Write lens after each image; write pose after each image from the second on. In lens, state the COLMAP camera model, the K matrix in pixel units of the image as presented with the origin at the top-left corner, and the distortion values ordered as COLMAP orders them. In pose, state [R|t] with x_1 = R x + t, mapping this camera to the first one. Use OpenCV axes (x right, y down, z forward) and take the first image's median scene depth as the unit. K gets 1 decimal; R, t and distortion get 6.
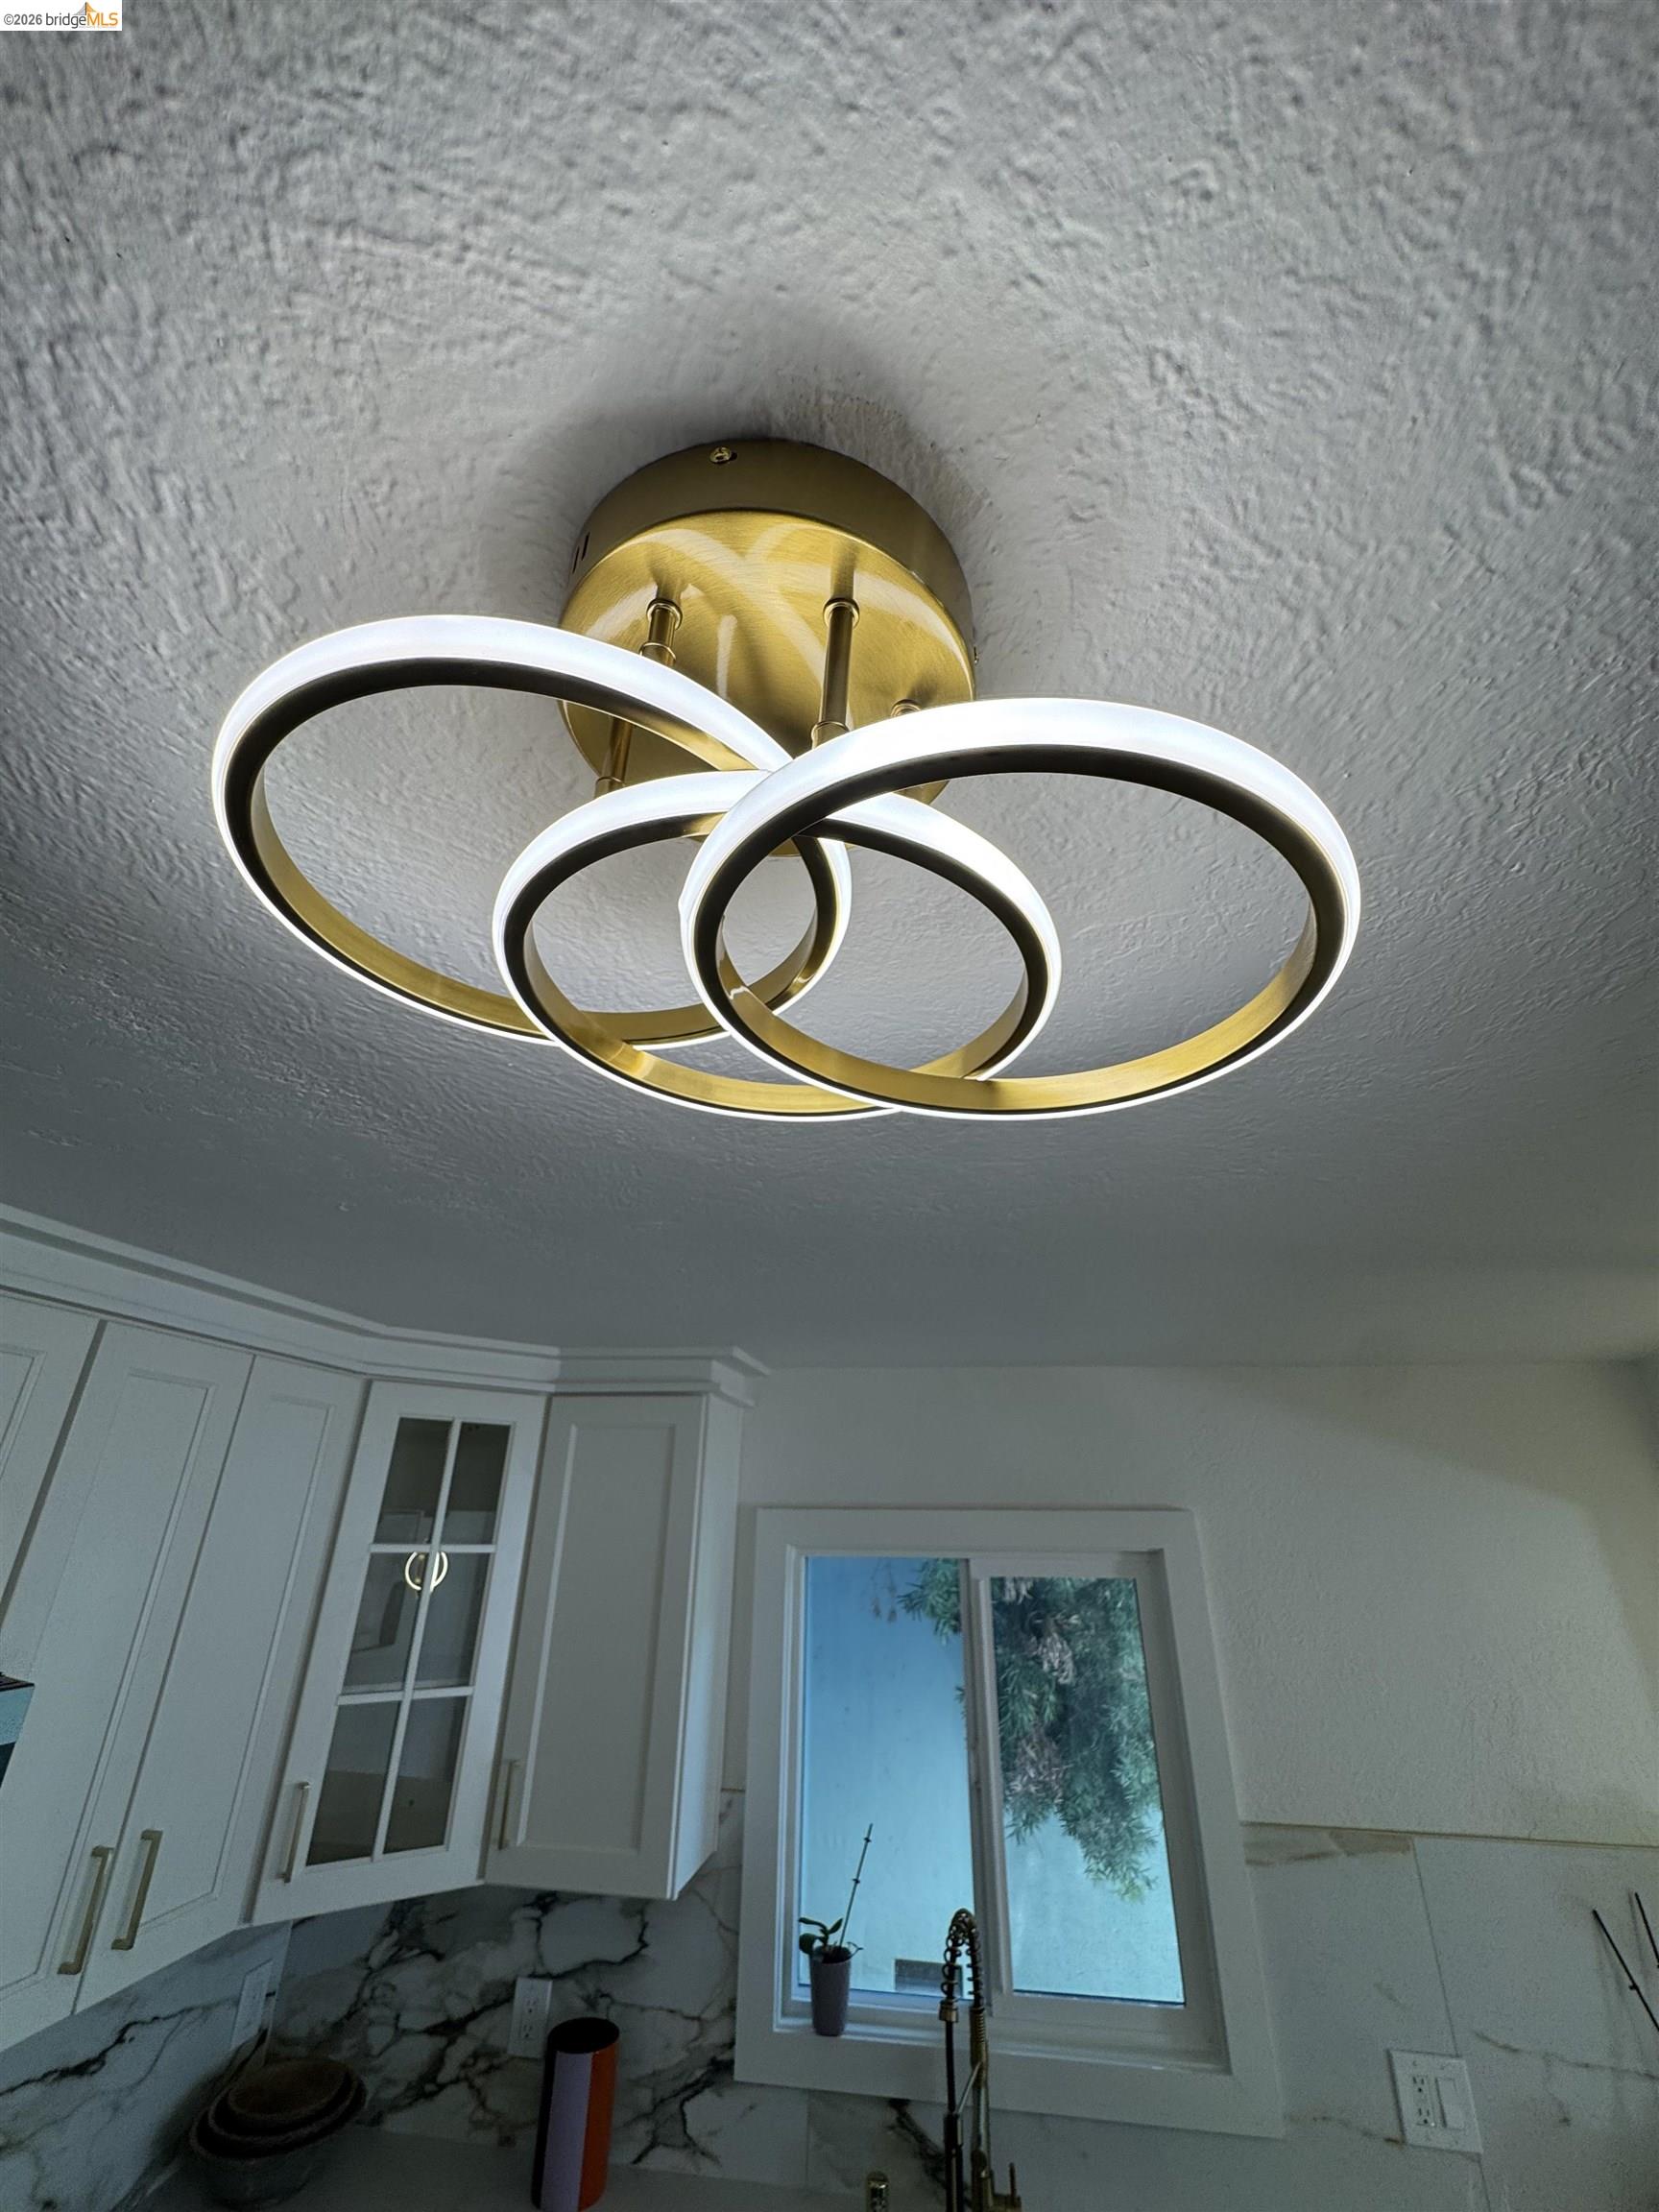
lens RADIAL K [[884.8, 0, 829.4], [0, 884.8, 1103.0], [0, 0, 1]] dist [-0.003609, -0.000047]
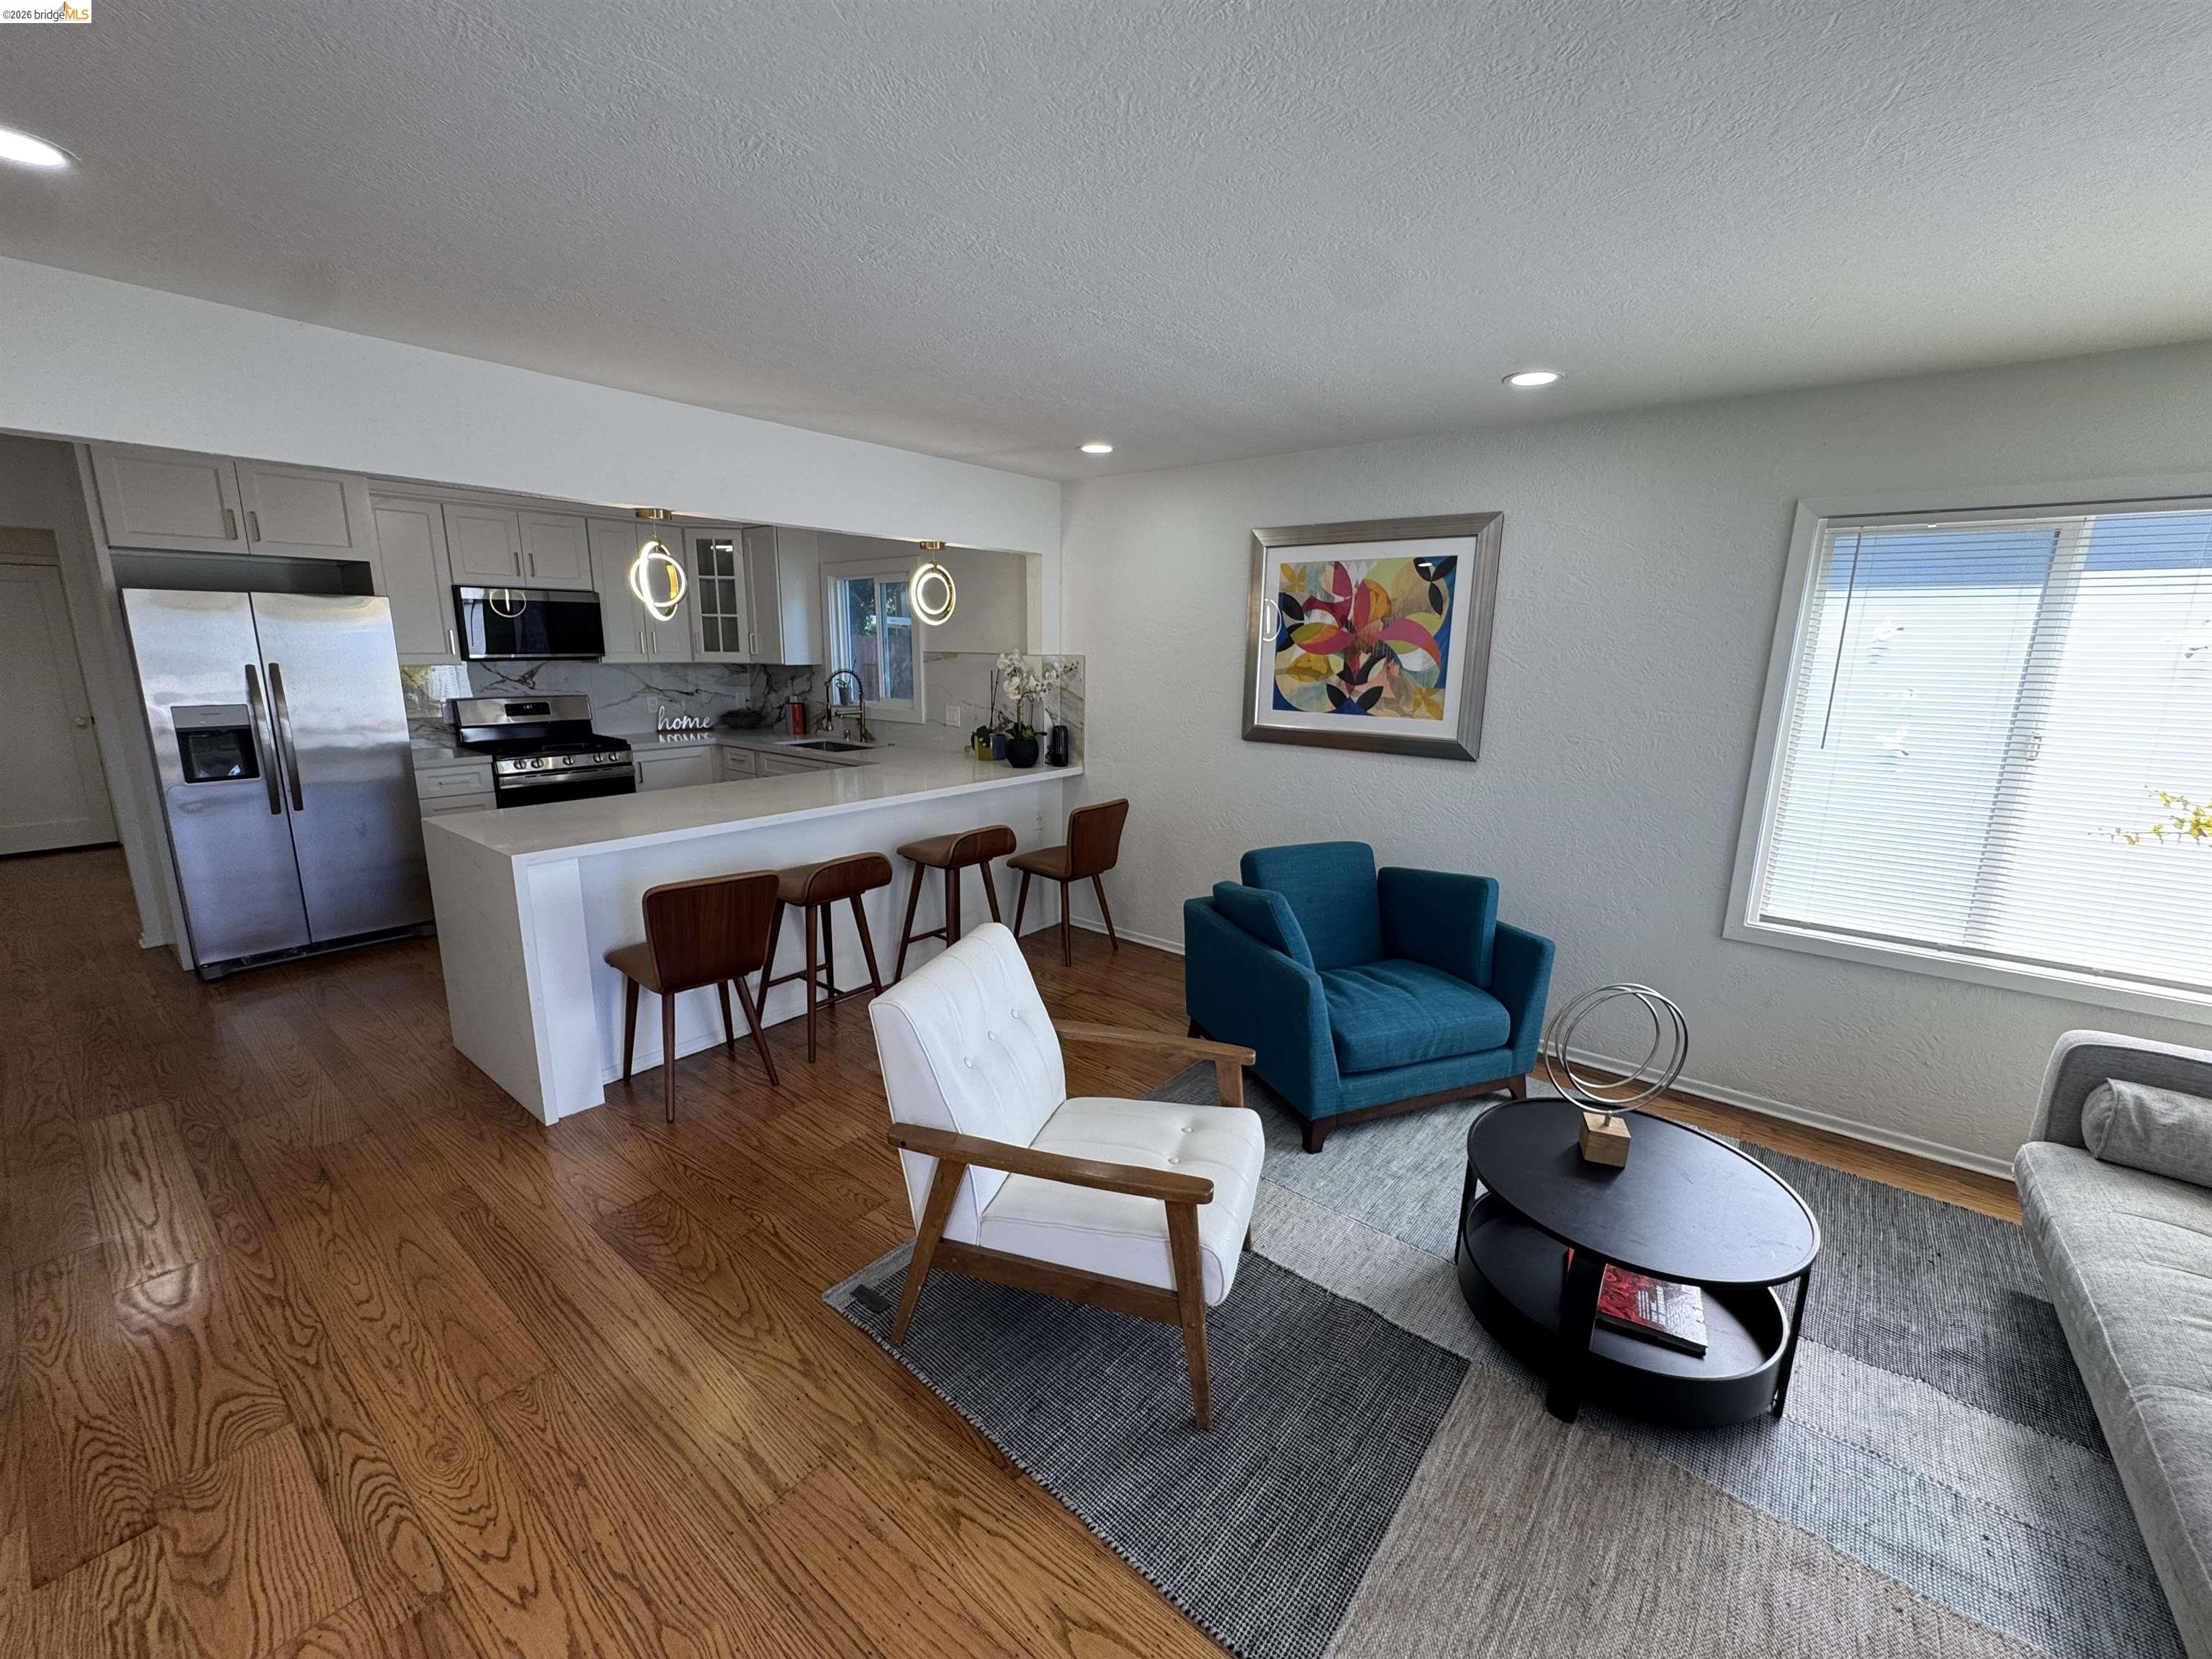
lens RADIAL K [[884.8, 0, 1104.8], [0, 884.8, 826.7], [0, 0, 1]] dist [-0.003609, -0.000047]
pose [[0.874012, 0.095657, -0.476395, 2.527898], [0.207828, 0.812632, 0.544460, -0.242349], [0.439216, -0.574873, 0.690370, -1.205343]]
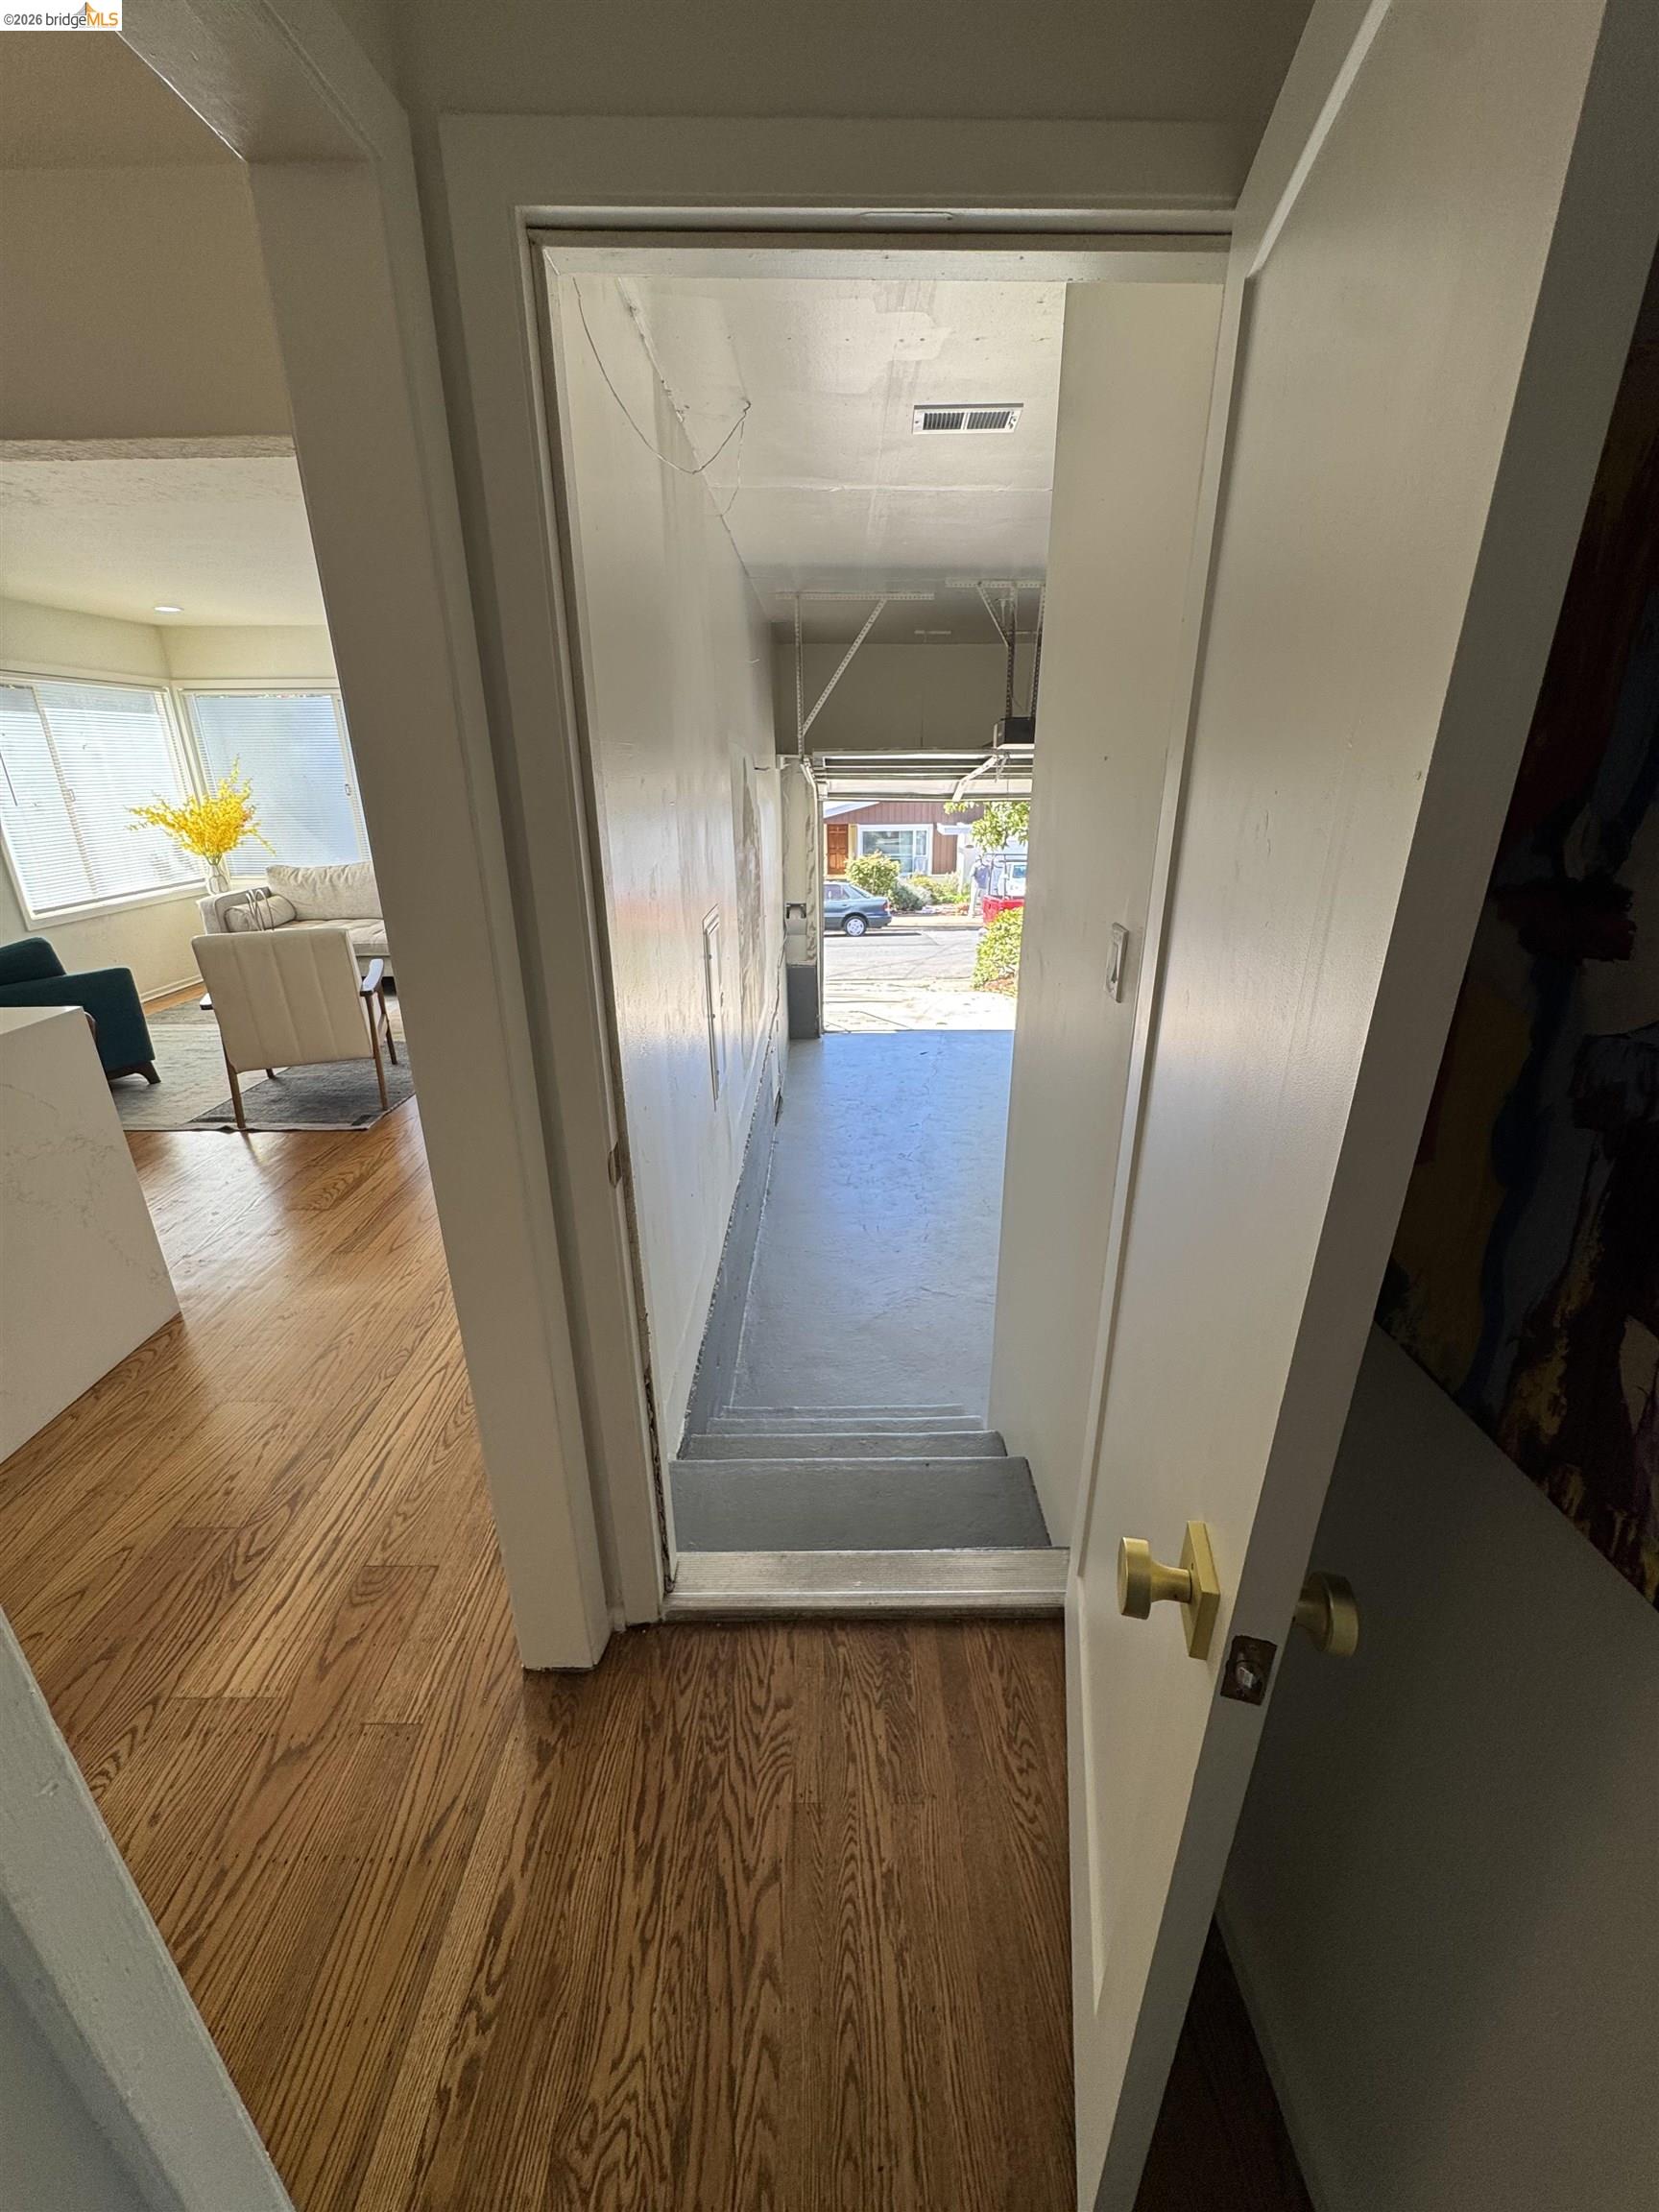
lens RADIAL K [[884.8, 0, 832.6], [0, 884.8, 1101.9], [0, 0, 1]] dist [-0.003609, -0.000047]
pose [[-0.169372, -0.369134, 0.913813, -0.463203], [-0.416280, 0.867233, 0.273162, -0.255542], [-0.893322, -0.334136, -0.300548, -1.256772]]
